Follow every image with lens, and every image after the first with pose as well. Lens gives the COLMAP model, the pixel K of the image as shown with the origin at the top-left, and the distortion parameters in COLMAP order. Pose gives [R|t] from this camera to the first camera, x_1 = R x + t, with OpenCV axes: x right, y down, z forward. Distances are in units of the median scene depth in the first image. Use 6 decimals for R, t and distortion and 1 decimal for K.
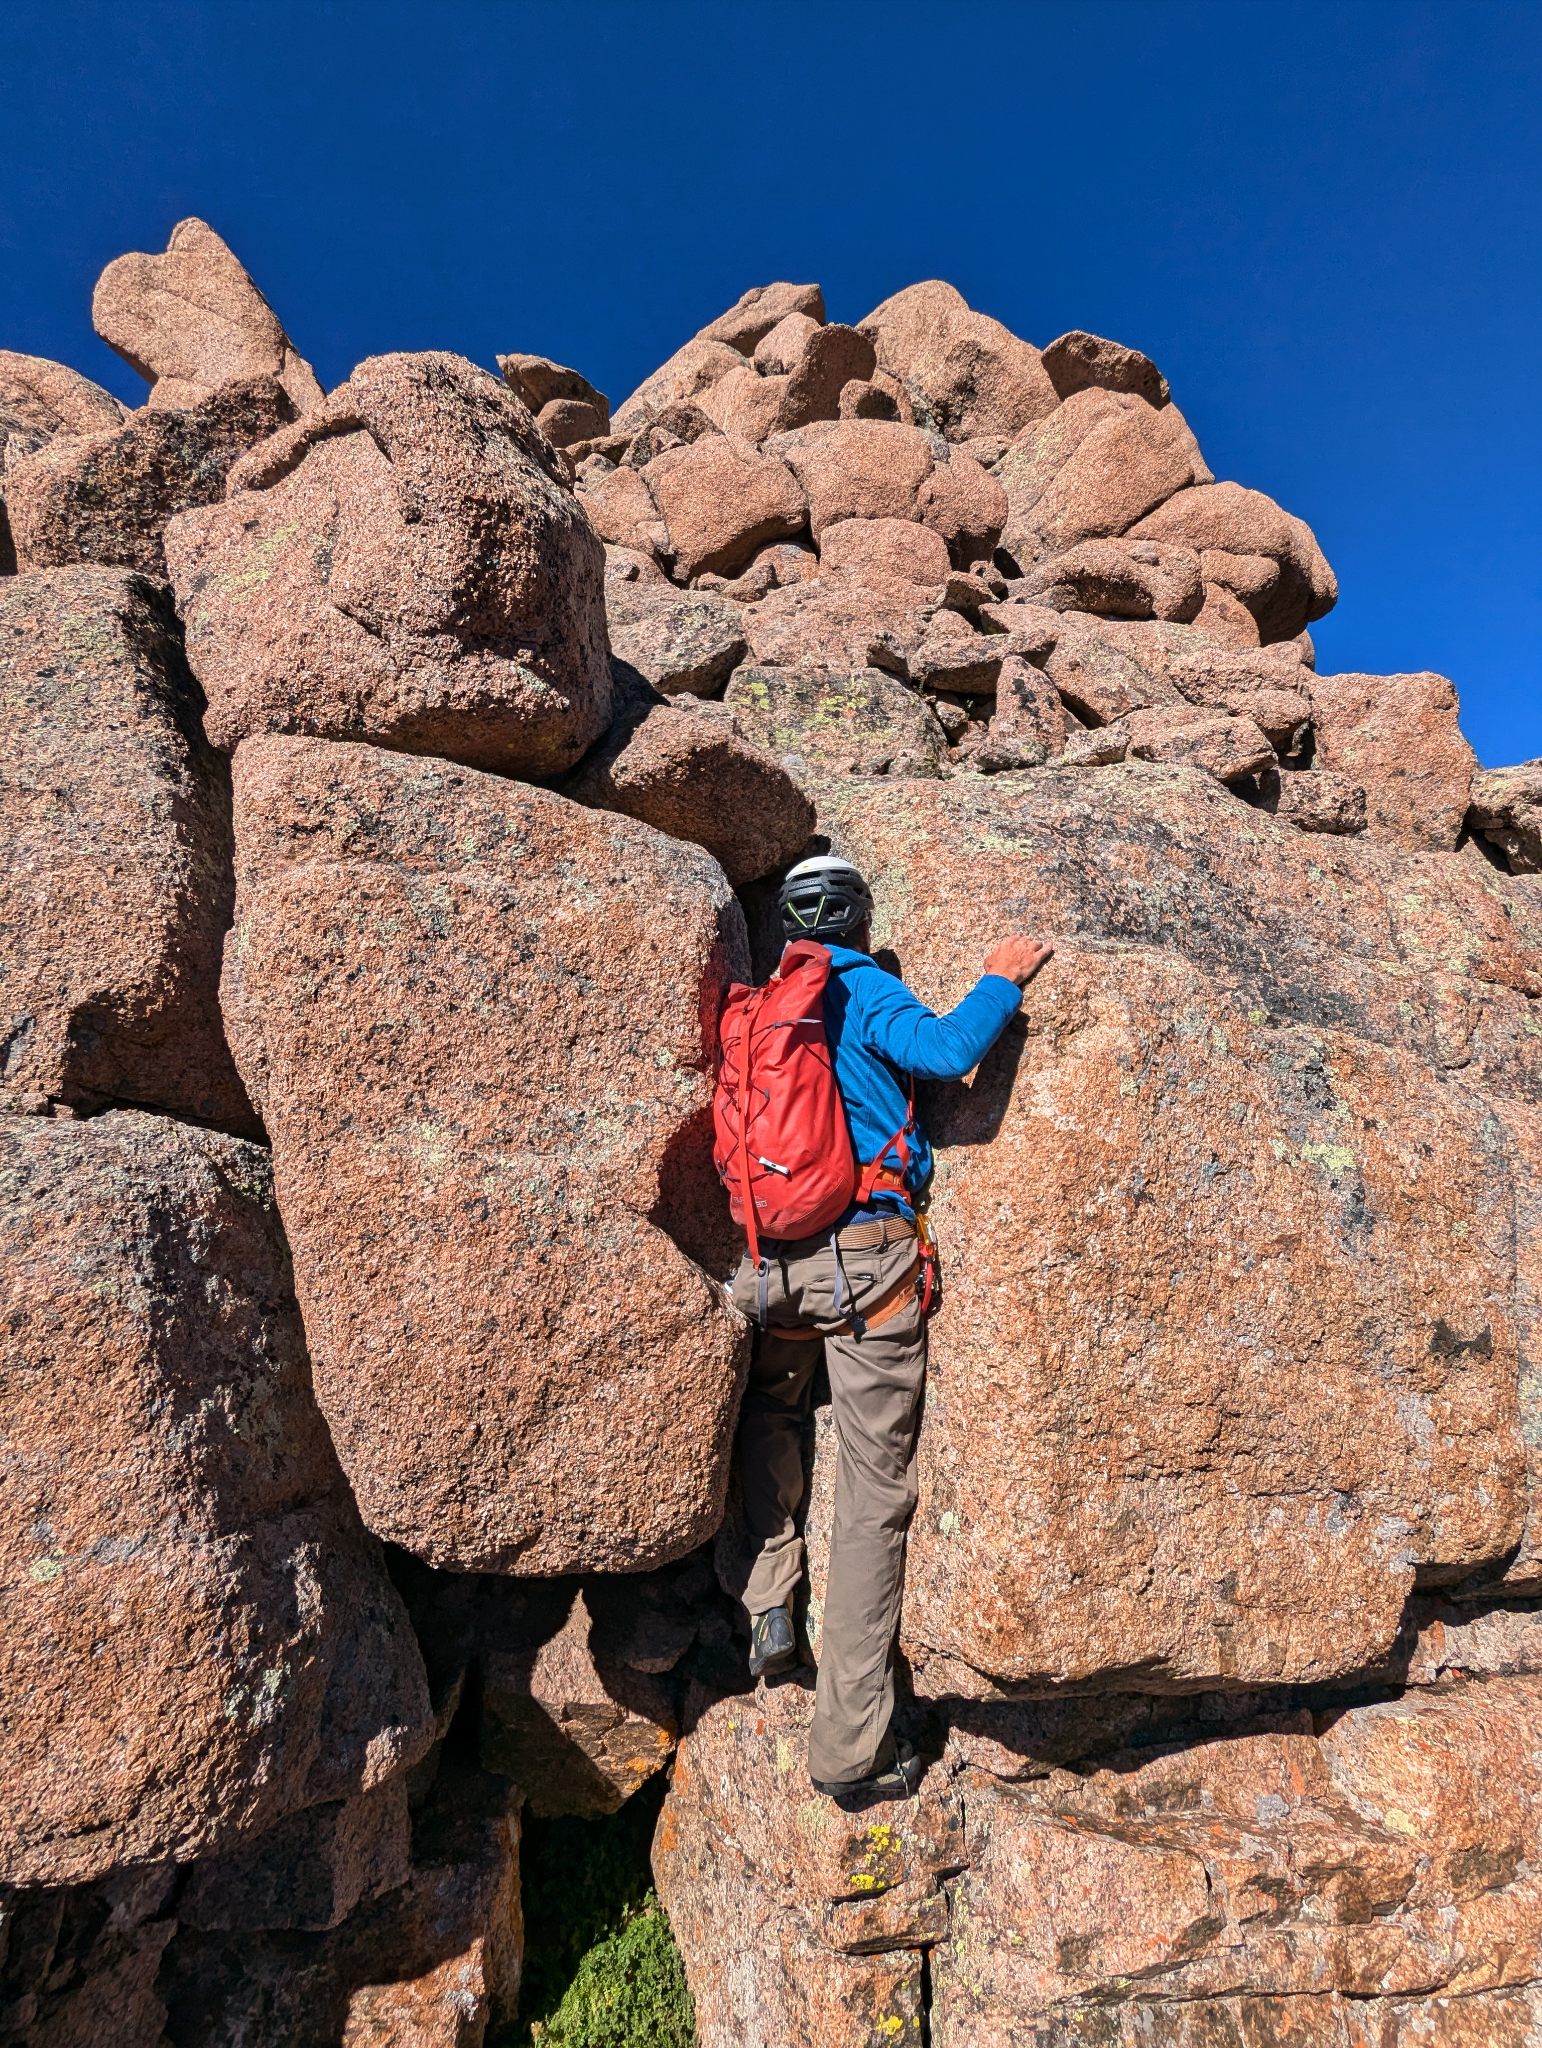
lens RADIAL K [[997.4, 0, 771.0], [0, 997.4, 1024.0], [0, 0, 1]] dist [0.000403, 0.004236]
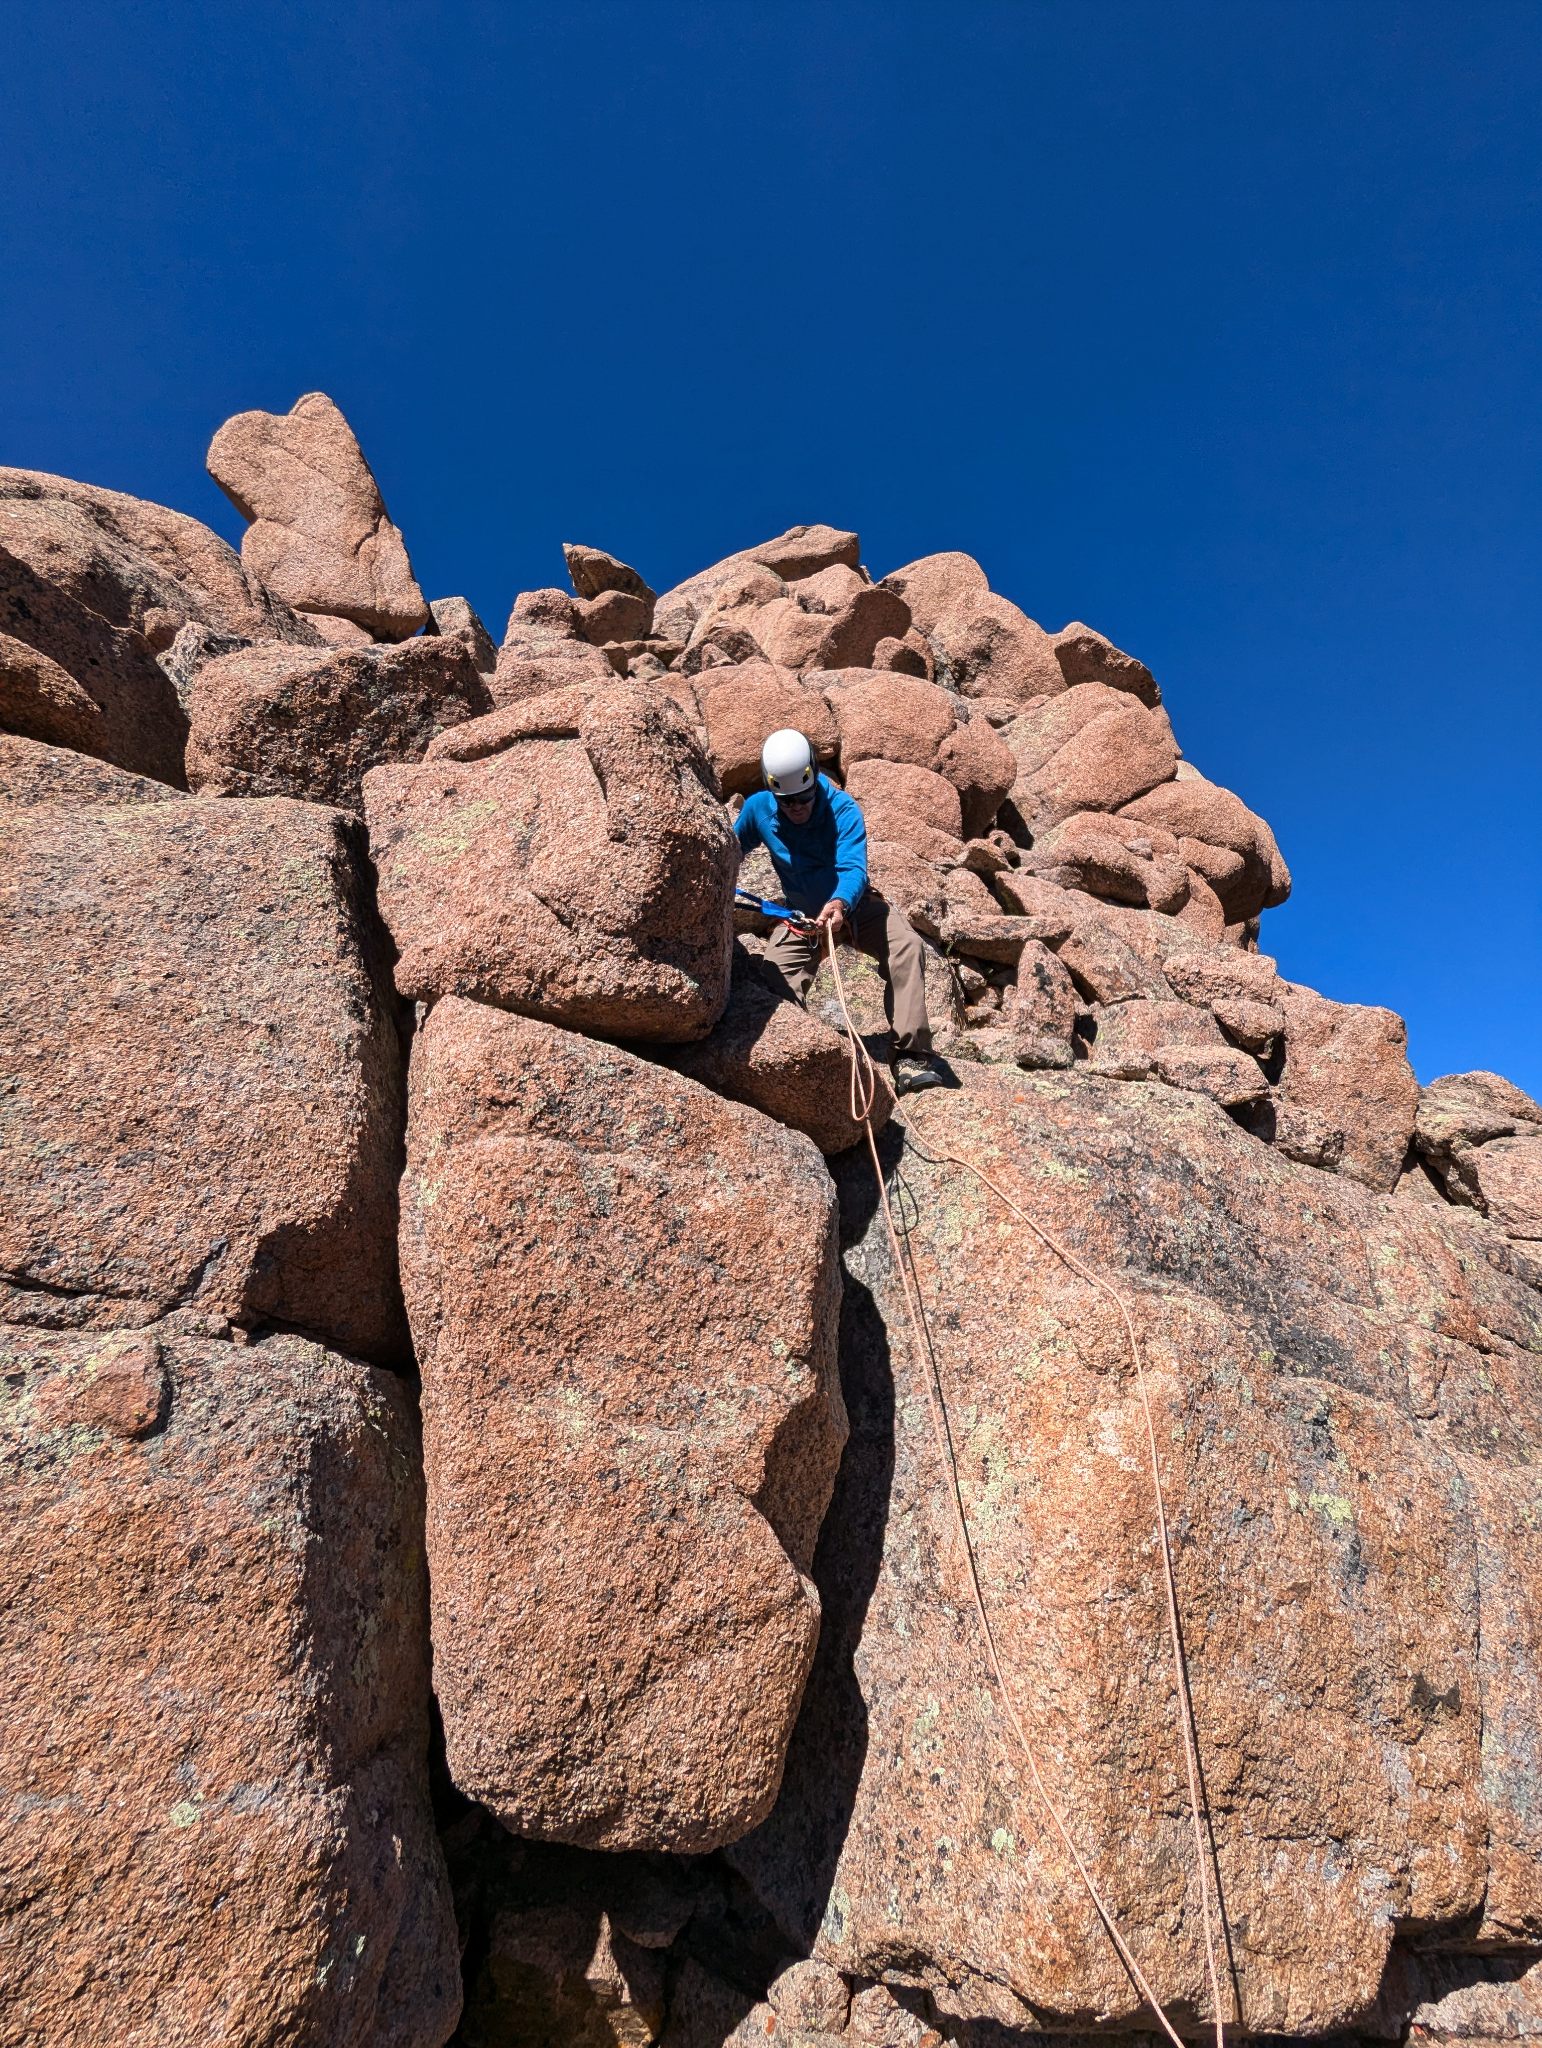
lens RADIAL K [[997.4, 0, 771.0], [0, 997.4, 1024.0], [0, 0, 1]] dist [0.000403, 0.004236]
pose [[0.986511, 0.151457, 0.062101, -0.240038], [-0.141051, 0.979023, -0.147034, -0.156688], [-0.083068, 0.136291, 0.987180, -0.160244]]
